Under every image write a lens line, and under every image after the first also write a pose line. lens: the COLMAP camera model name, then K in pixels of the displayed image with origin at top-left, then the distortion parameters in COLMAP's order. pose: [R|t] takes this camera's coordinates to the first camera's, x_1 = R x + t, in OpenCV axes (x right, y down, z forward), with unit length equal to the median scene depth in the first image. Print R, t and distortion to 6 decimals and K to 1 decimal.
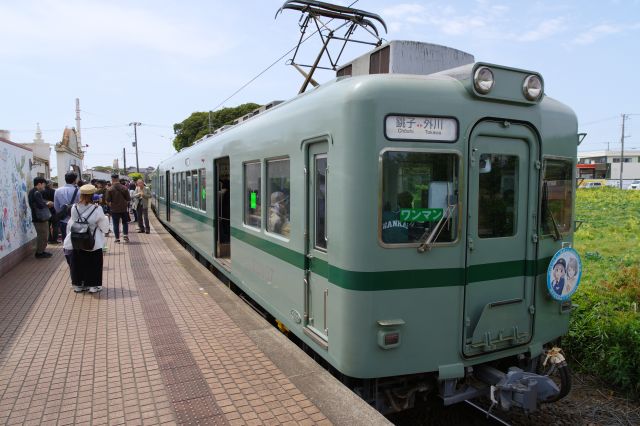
lens RADIAL K [[424.2, 0, 320.0], [0, 424.2, 213.0], [0, 0, 1]] dist [-0.103009, 0.081466]
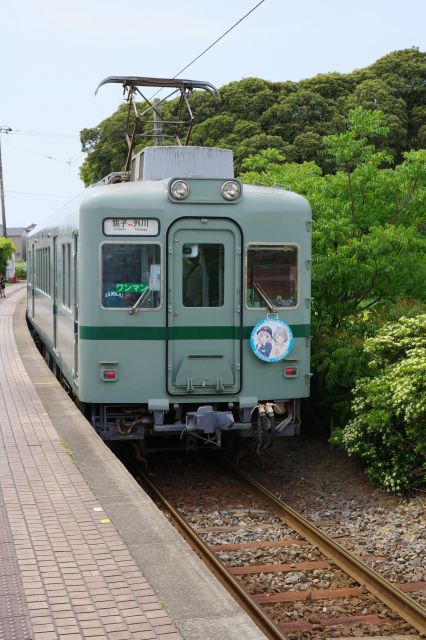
lens RADIAL K [[1019.3, 0, 210.4], [0, 1019.3, 342.7], [0, 0, 1]] dist [-0.028851, 1.007111]
pose [[0.976569, 0.017383, -0.214501, 1.142583], [-0.015368, 0.999821, 0.011059, 0.135427], [0.214654, -0.007503, 0.976661, -2.118534]]
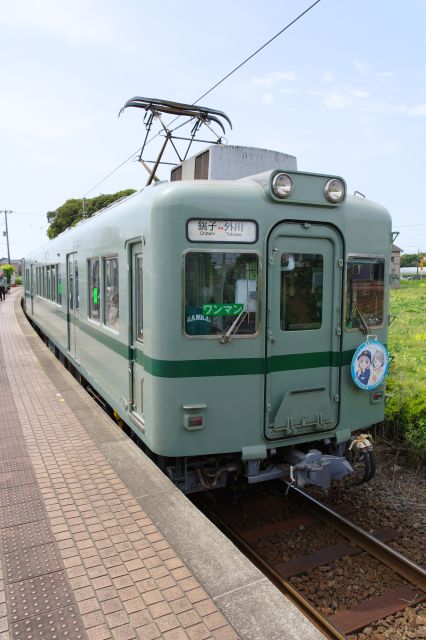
lens RADIAL K [[456.7, 0, 199.2], [0, 456.7, 316.0], [0, 0, 1]] dist [-0.088694, 0.053972]
pose [[0.999879, 0.000248, -0.015541, 0.182119], [0.000044, 0.999824, 0.018771, -0.000719], [0.015543, -0.018769, 0.999703, -0.181535]]
